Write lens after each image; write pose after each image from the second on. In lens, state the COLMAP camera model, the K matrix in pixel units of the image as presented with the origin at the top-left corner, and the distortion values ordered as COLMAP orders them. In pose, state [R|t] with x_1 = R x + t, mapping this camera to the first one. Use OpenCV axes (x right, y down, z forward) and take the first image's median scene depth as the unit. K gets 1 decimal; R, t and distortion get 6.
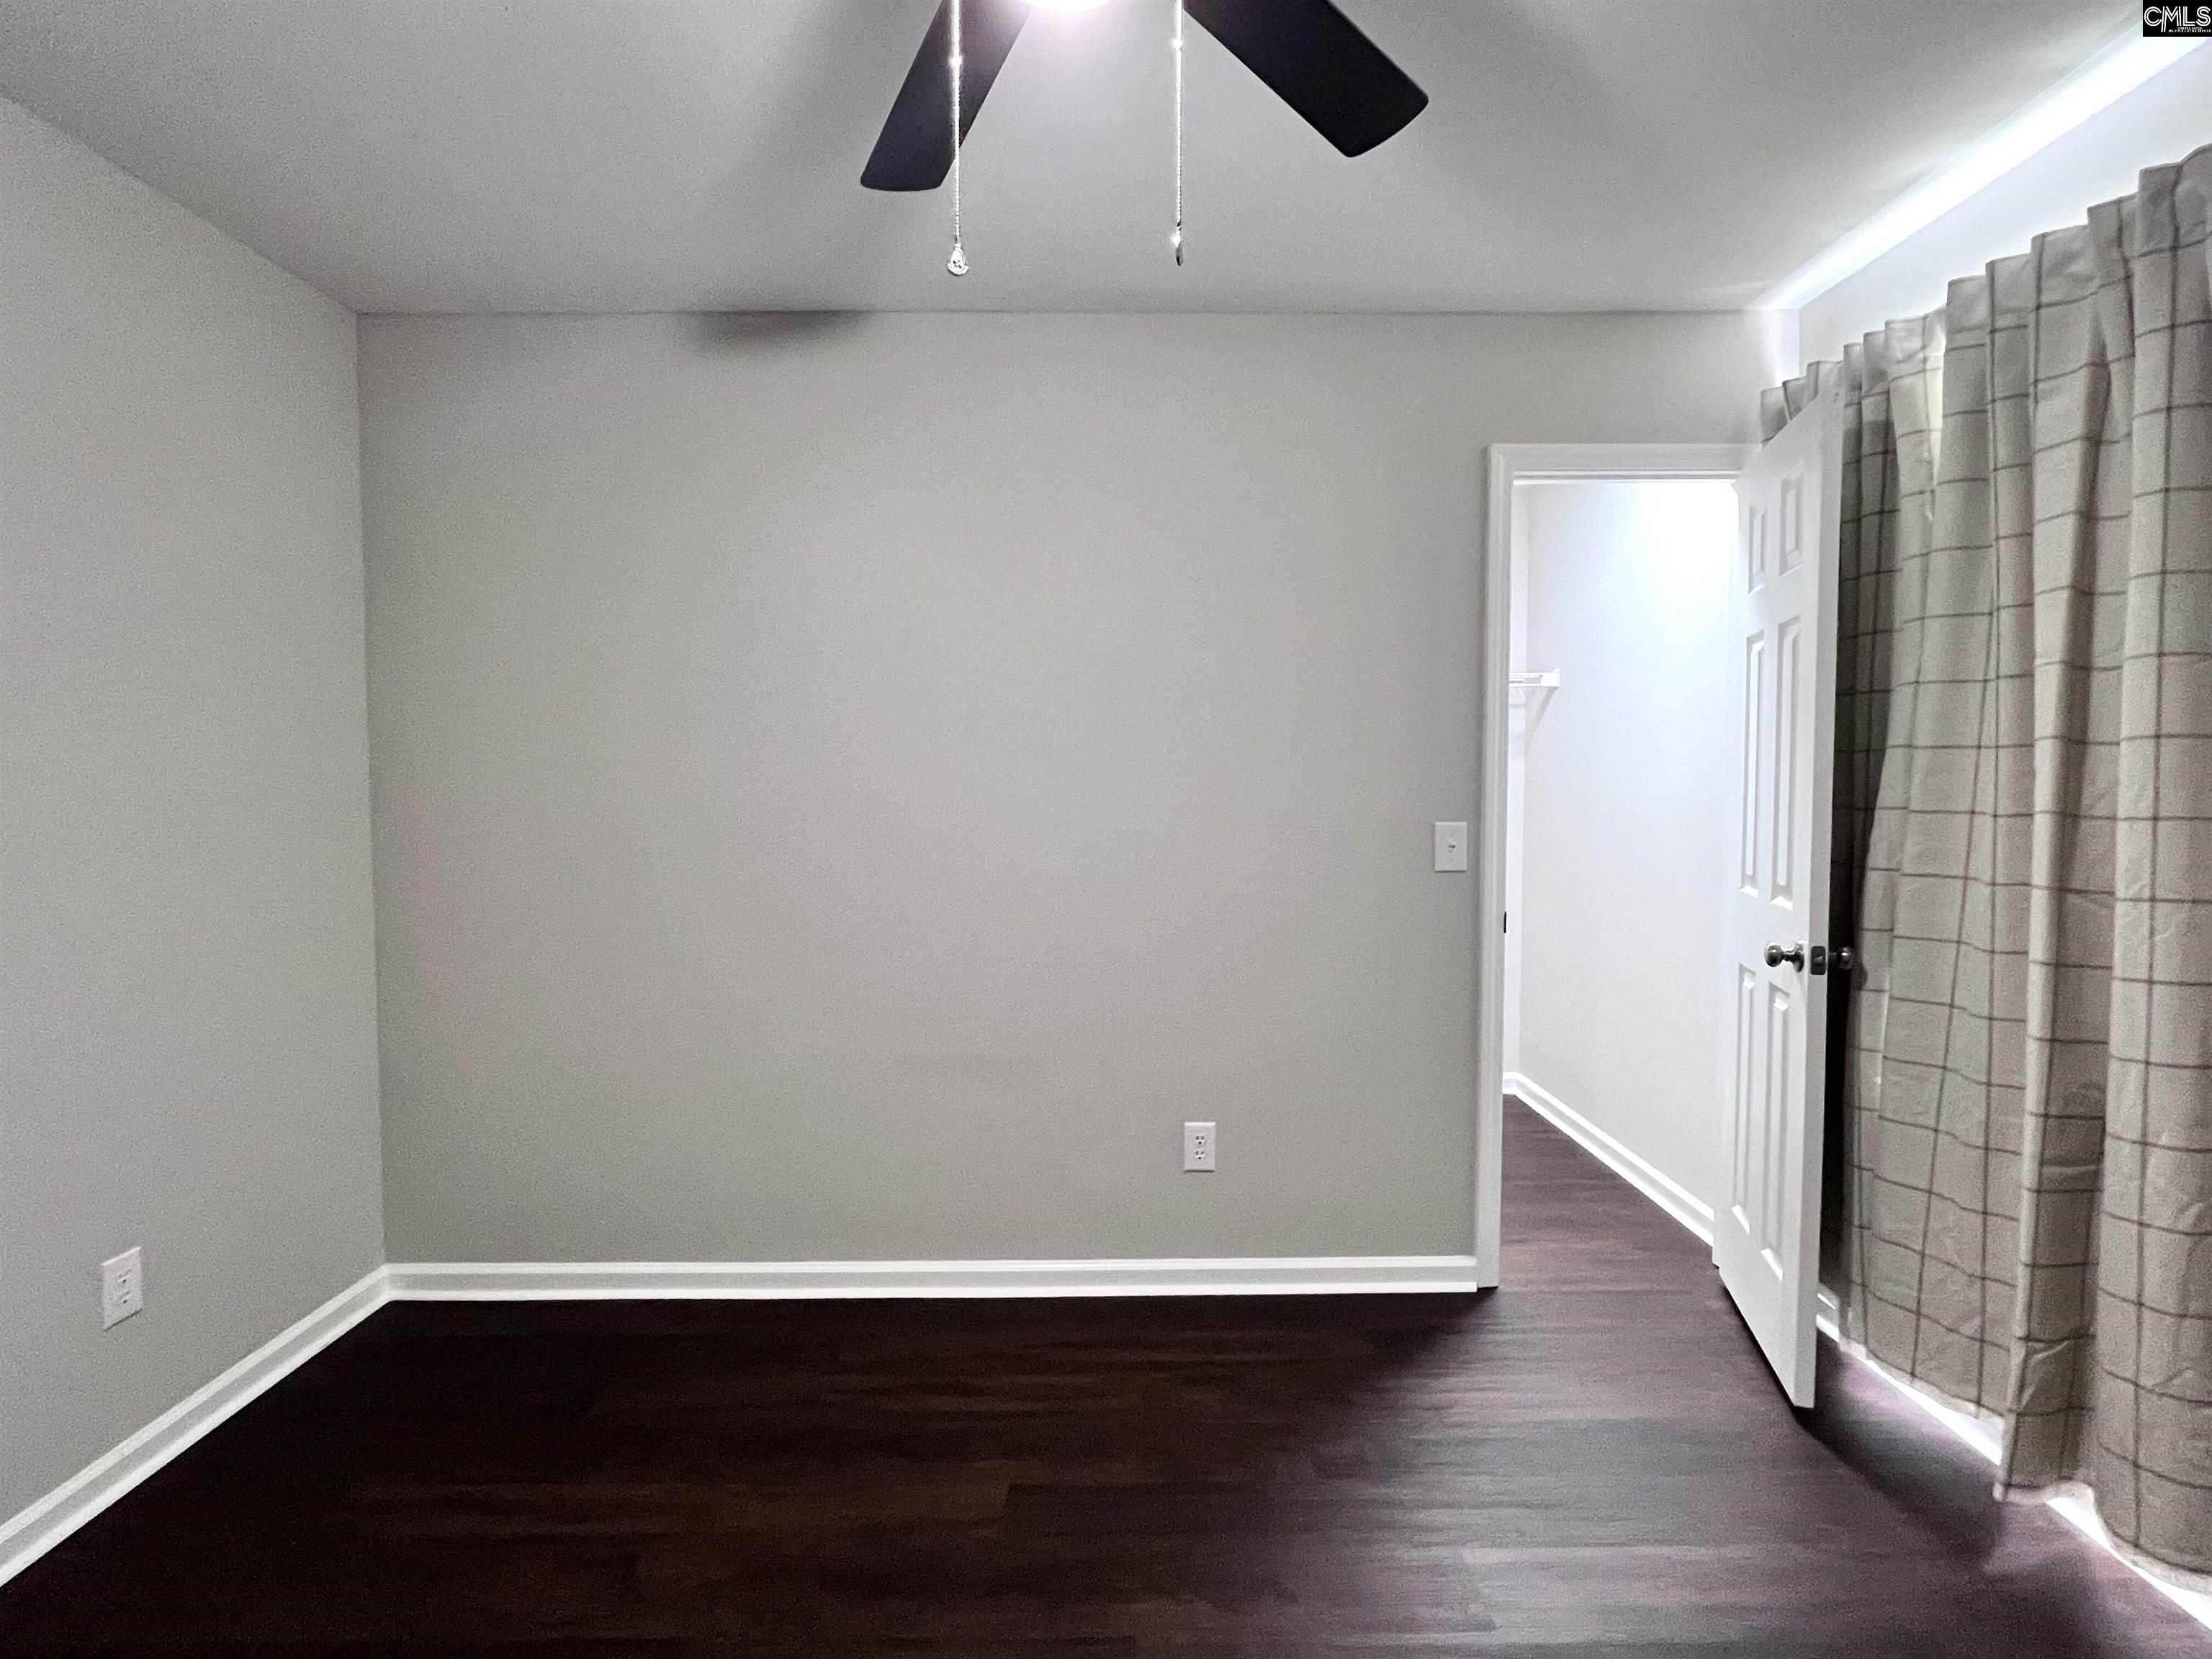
lens RADIAL K [[1070.0, 0, 1100.2], [0, 1070.0, 825.0], [0, 0, 1]] dist [-0.001861, 0.000722]
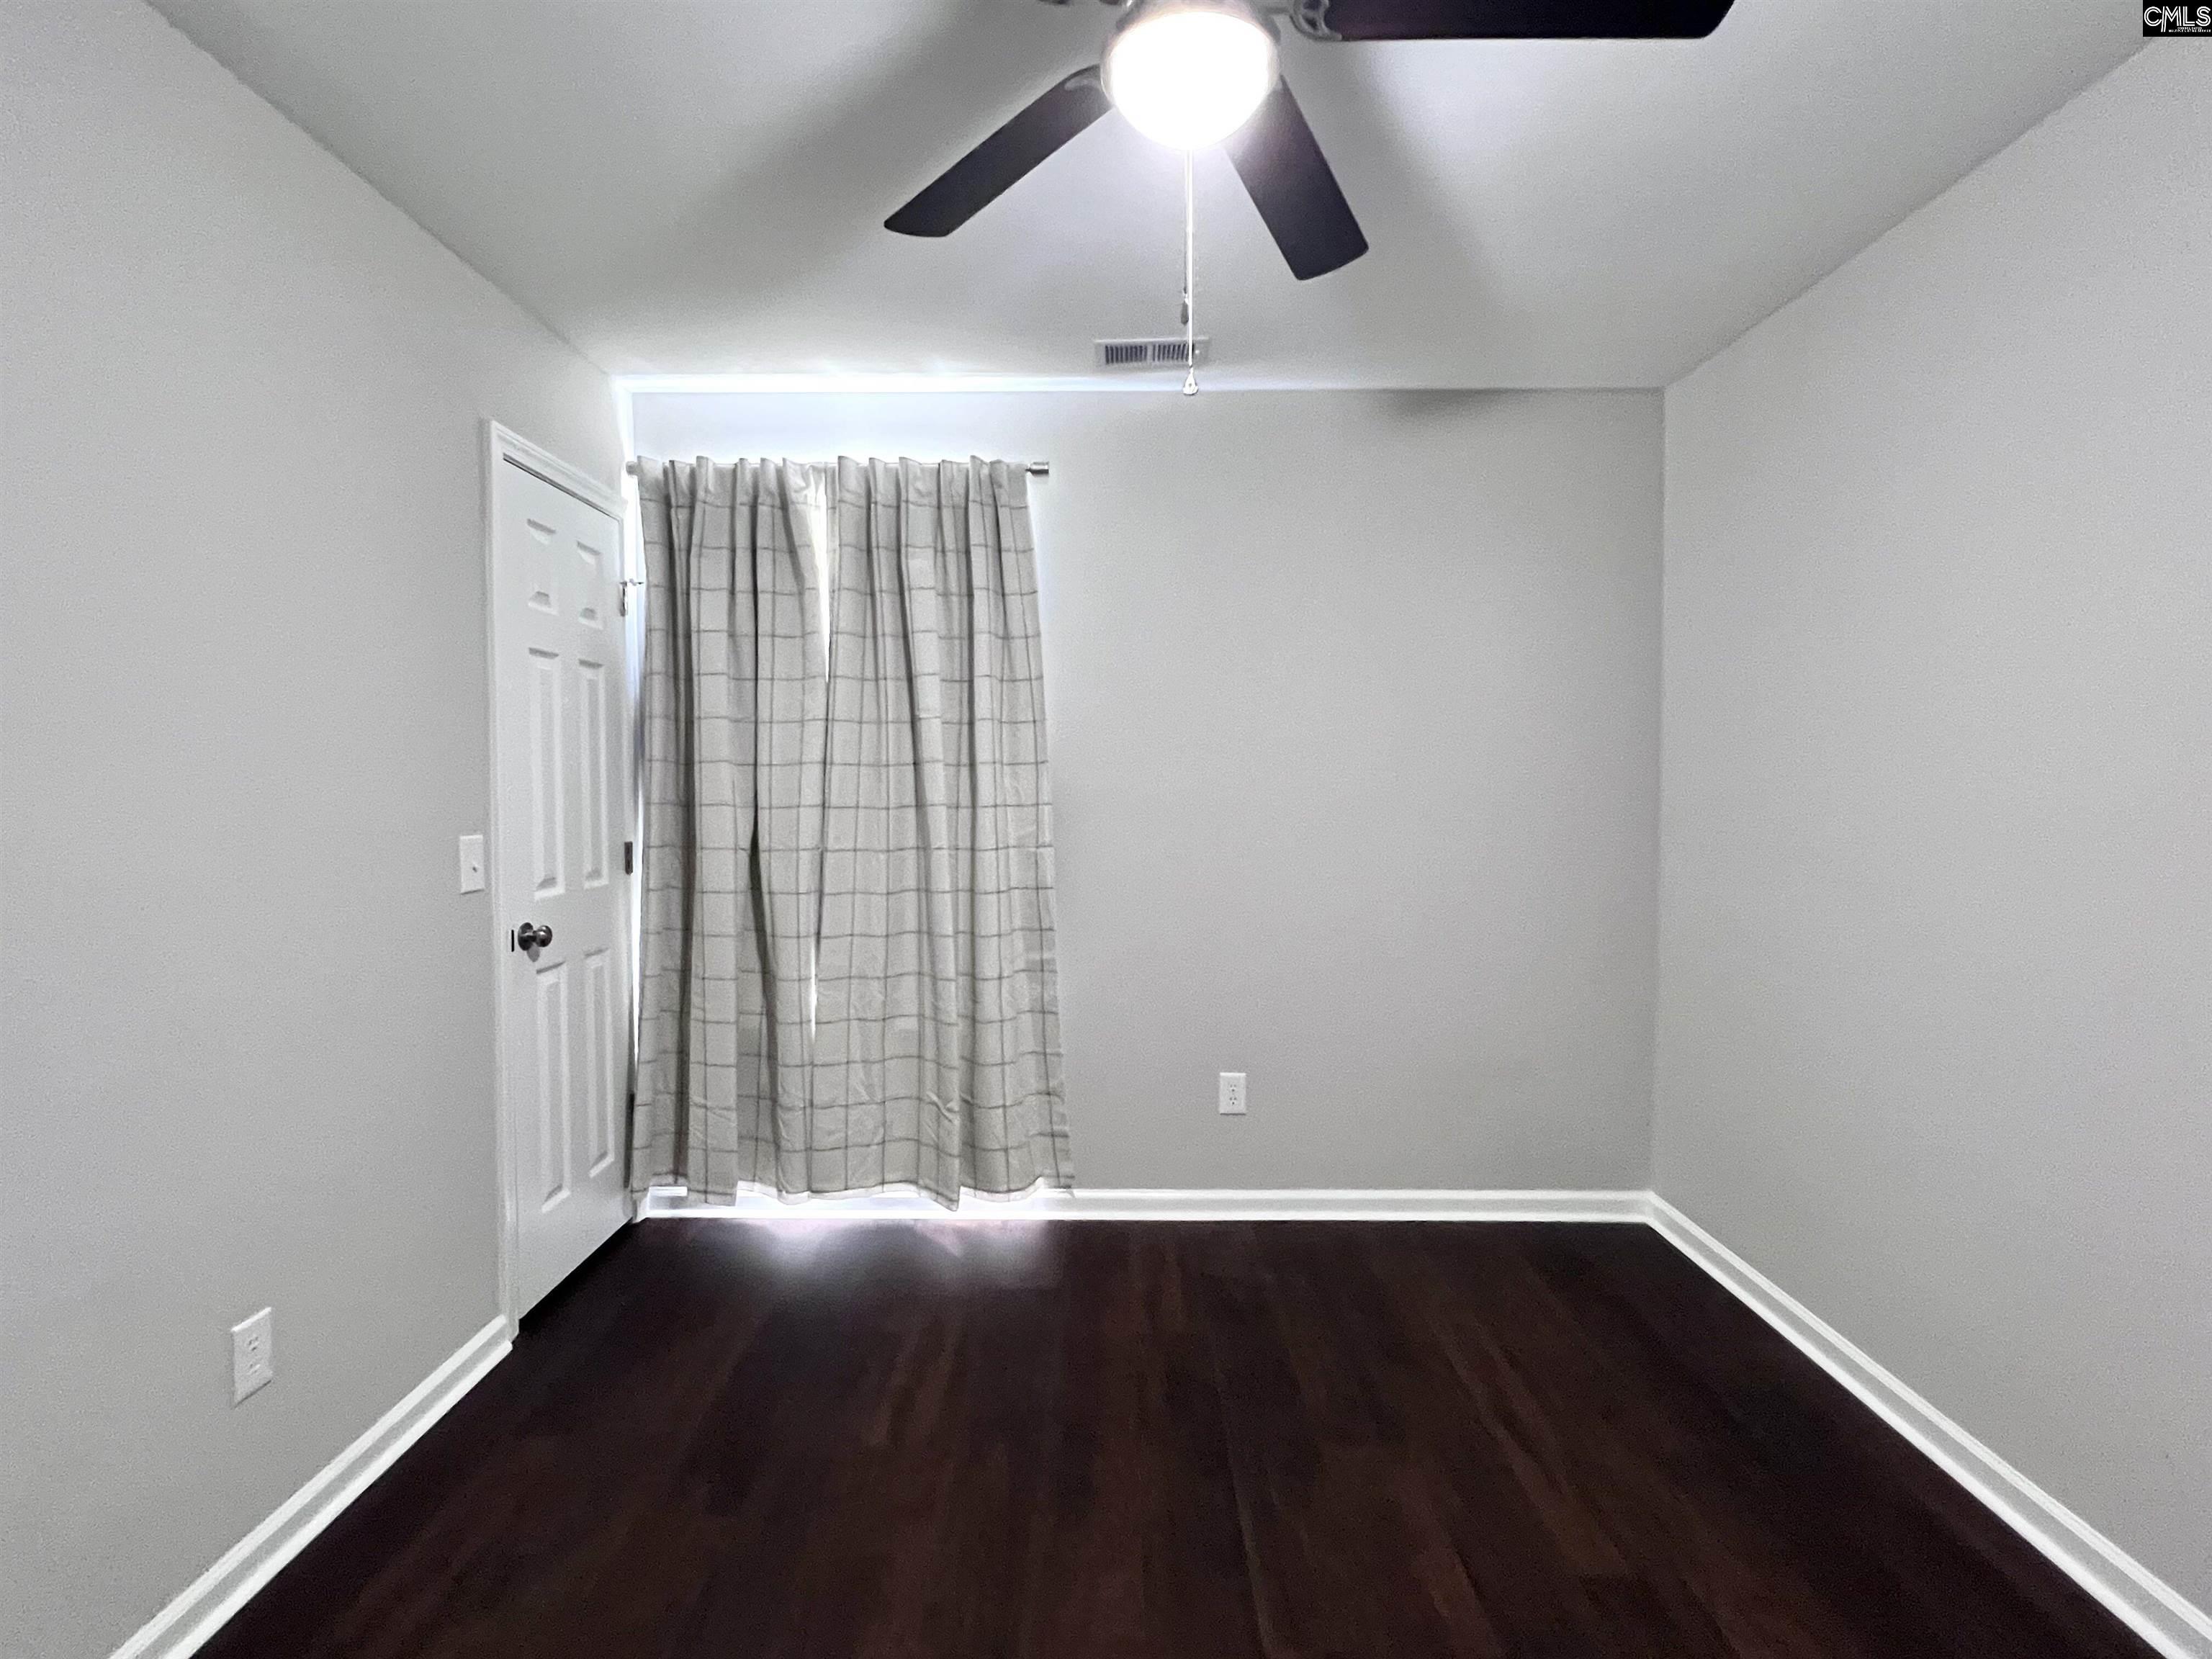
lens RADIAL K [[1070.0, 0, 1104.1], [0, 1070.0, 827.4], [0, 0, 1]] dist [-0.001861, 0.000722]
pose [[0.012978, -0.037596, 0.999209, -0.716622], [0.045423, 0.998283, 0.036971, -0.023320], [-0.998884, 0.044908, 0.014663, 0.621489]]
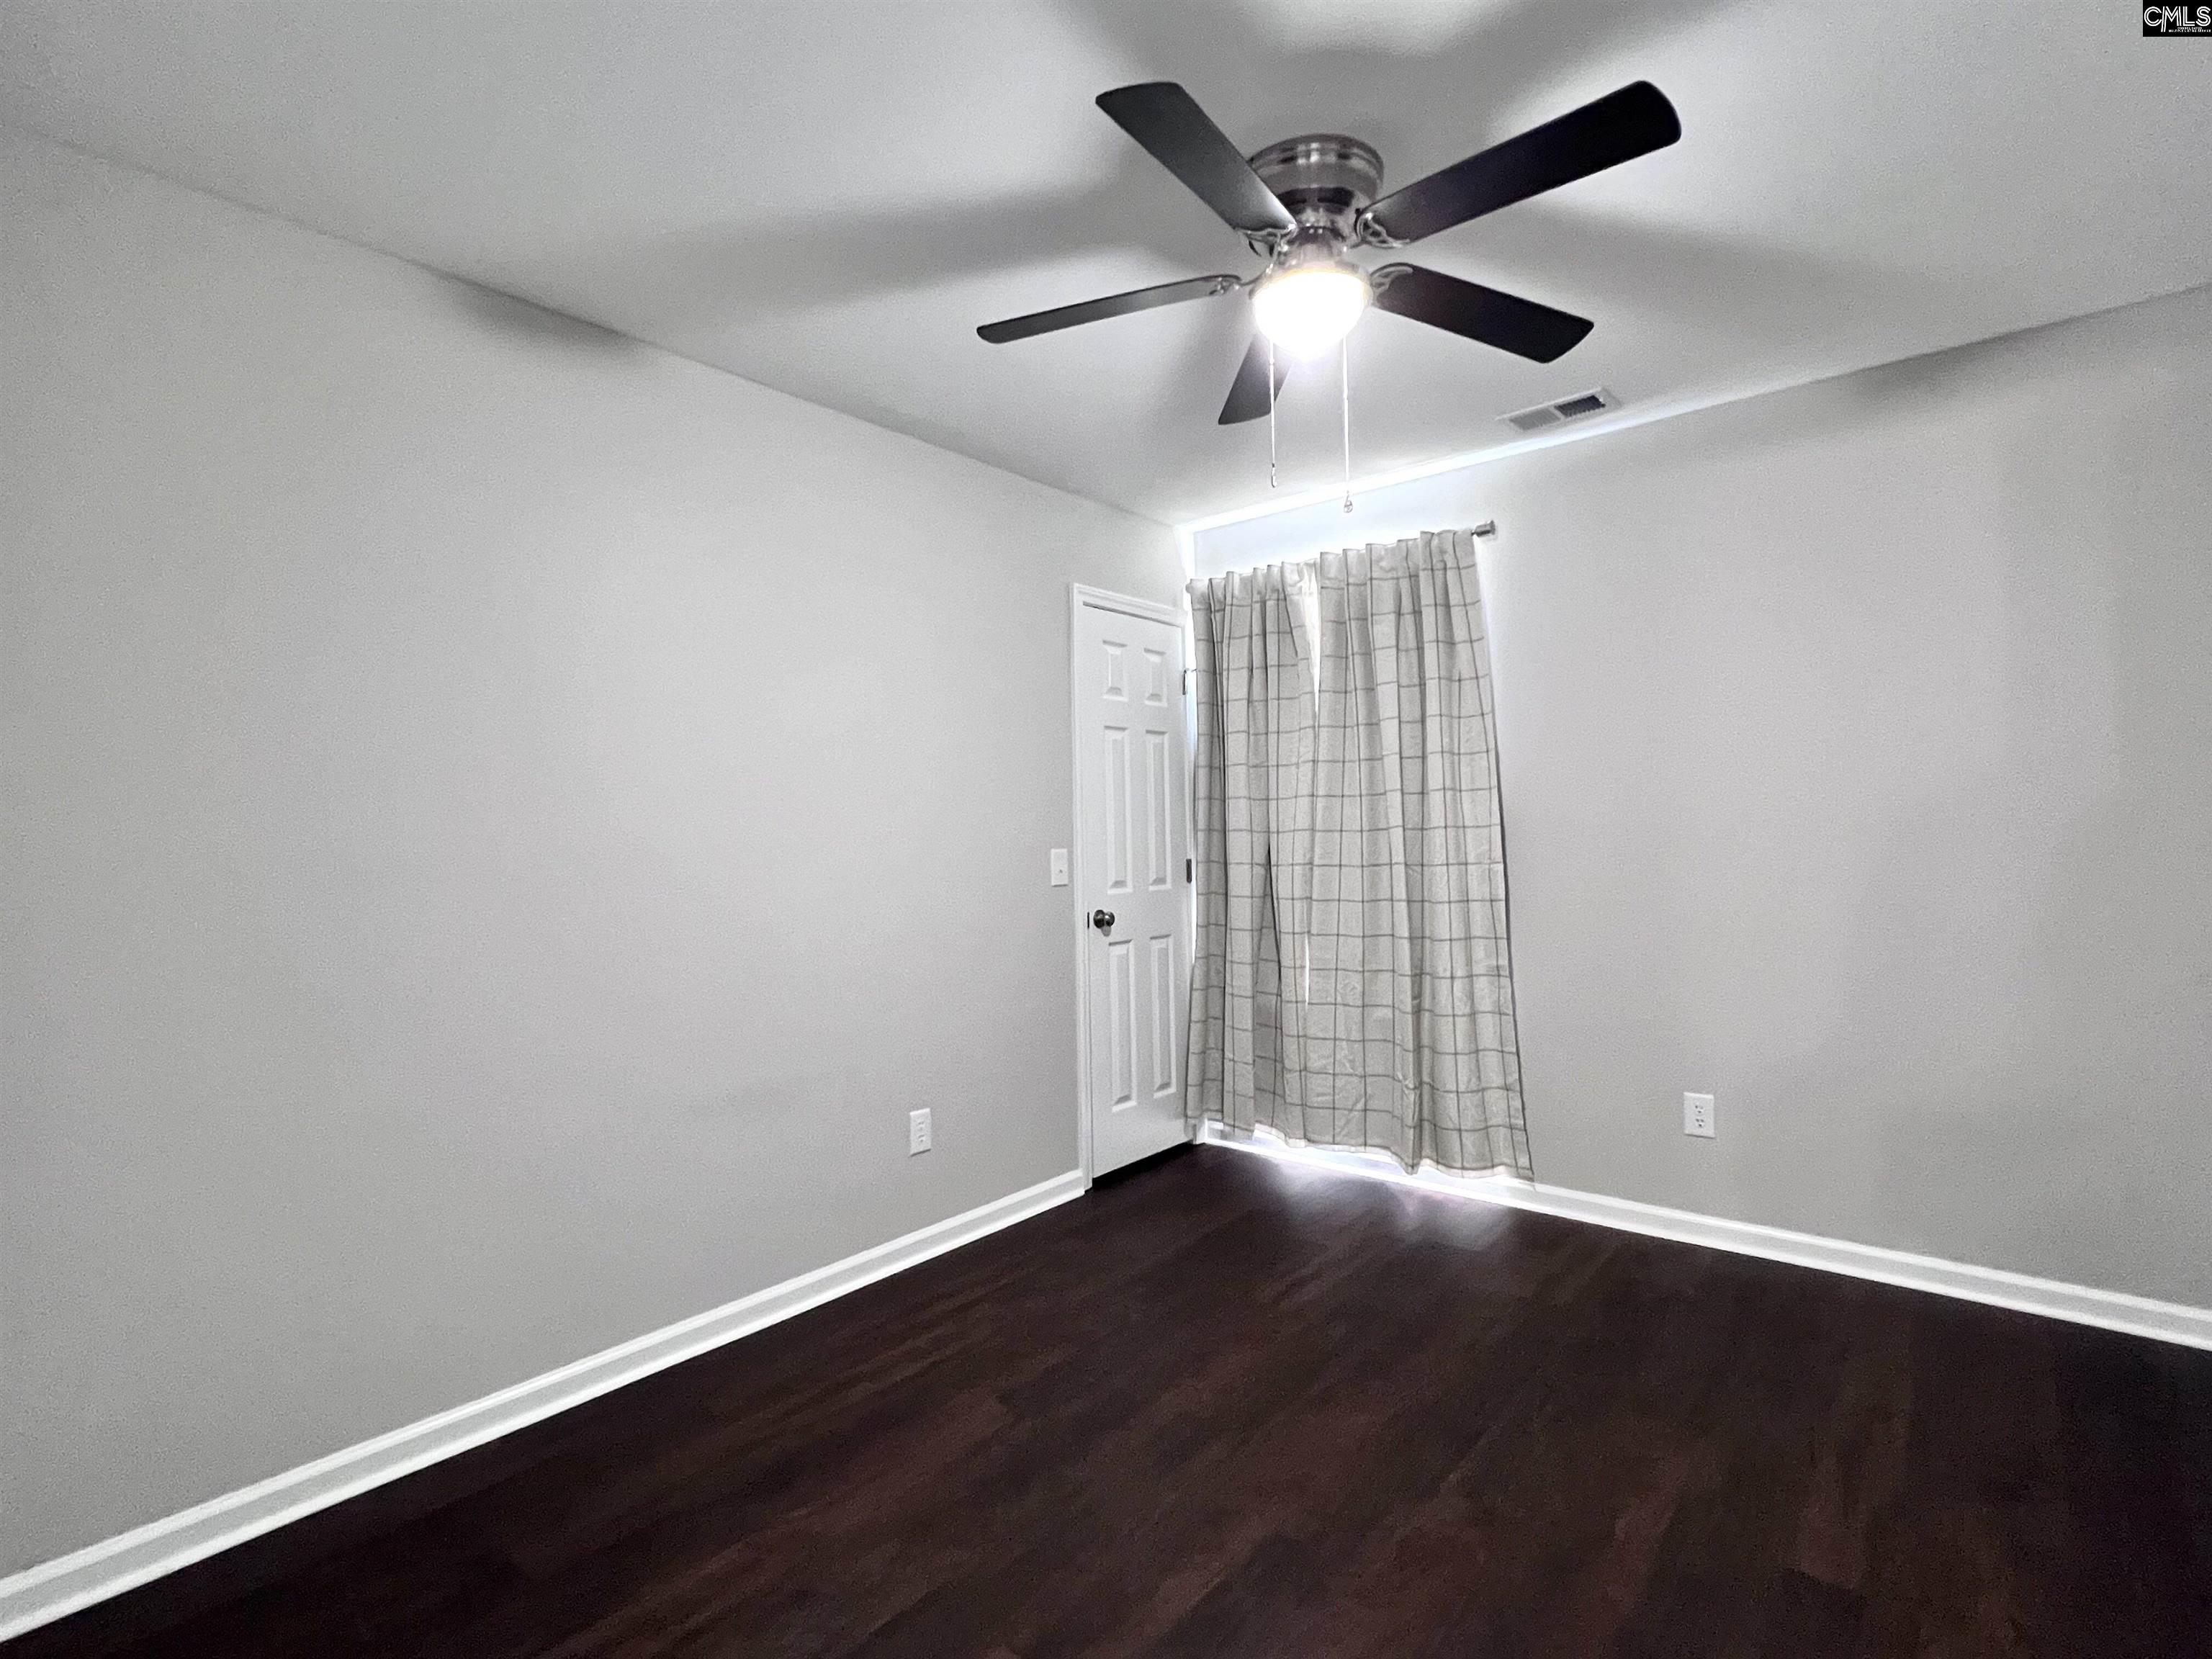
lens RADIAL K [[1070.0, 0, 1104.1], [0, 1070.0, 825.5], [0, 0, 1]] dist [-0.001861, 0.000722]
pose [[0.648189, -0.001207, 0.761478, -0.892647], [0.052085, 0.997727, -0.042754, 0.038228], [-0.759696, 0.067375, 0.646779, 0.095093]]
